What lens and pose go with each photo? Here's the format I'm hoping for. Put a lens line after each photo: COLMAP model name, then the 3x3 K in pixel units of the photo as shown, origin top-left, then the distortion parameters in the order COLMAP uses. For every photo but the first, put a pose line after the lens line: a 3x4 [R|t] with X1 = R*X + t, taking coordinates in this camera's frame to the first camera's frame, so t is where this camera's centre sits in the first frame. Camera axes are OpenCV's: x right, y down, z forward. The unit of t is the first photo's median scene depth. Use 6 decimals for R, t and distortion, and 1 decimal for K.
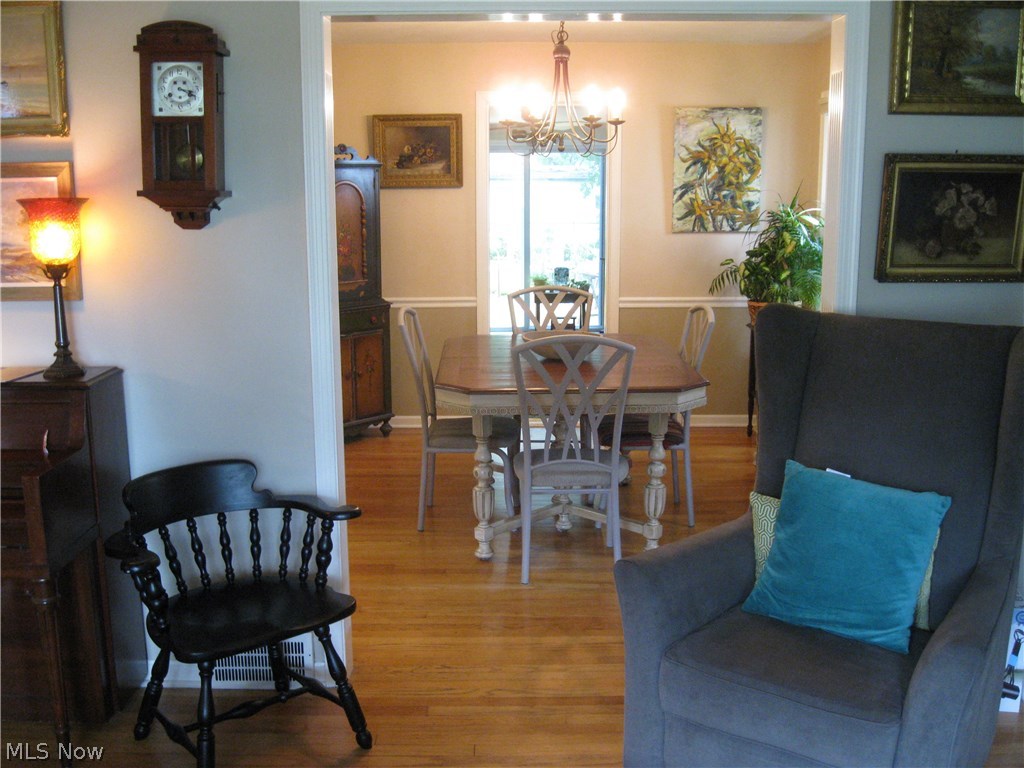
lens RADIAL K [[1091.6, 0, 516.4], [0, 1091.6, 385.8], [0, 0, 1]] dist [-0.098165, 0.006100]
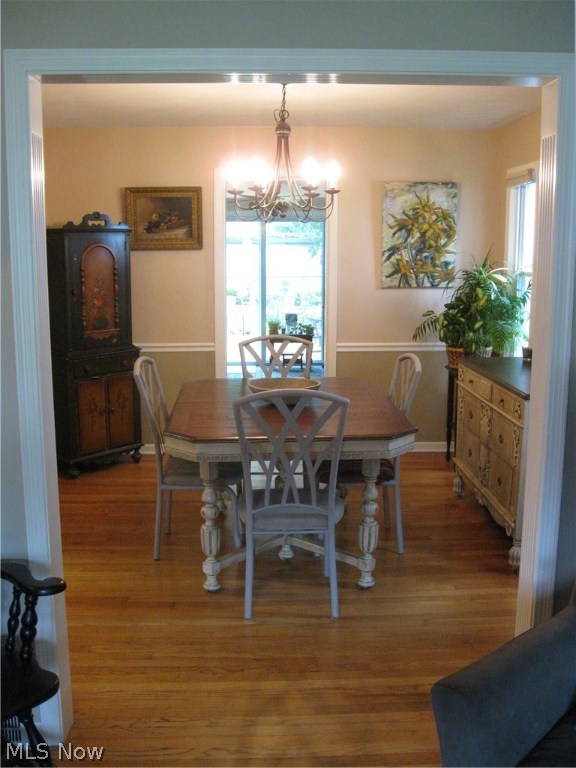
lens RADIAL K [[818.7, 0, 289.4], [0, 818.7, 366.0], [0, 0, 1]] dist [-0.098165, 0.006100]
pose [[0.999459, -0.001123, 0.032874, 0.016001], [0.002378, 0.999268, -0.038182, -0.025334], [-0.032807, 0.038239, 0.998730, 0.135087]]
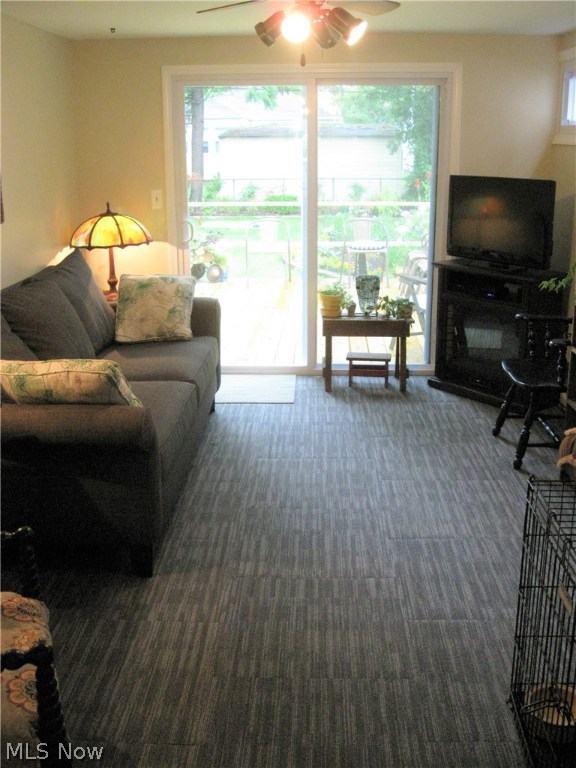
lens RADIAL K [[818.7, 0, 289.4], [0, 818.7, 366.0], [0, 0, 1]] dist [-0.098165, 0.006100]
pose [[0.998577, 0.012662, -0.051809, 0.040843], [-0.008144, 0.996219, 0.086498, -0.183462], [0.052708, -0.085953, 0.994904, 1.006180]]
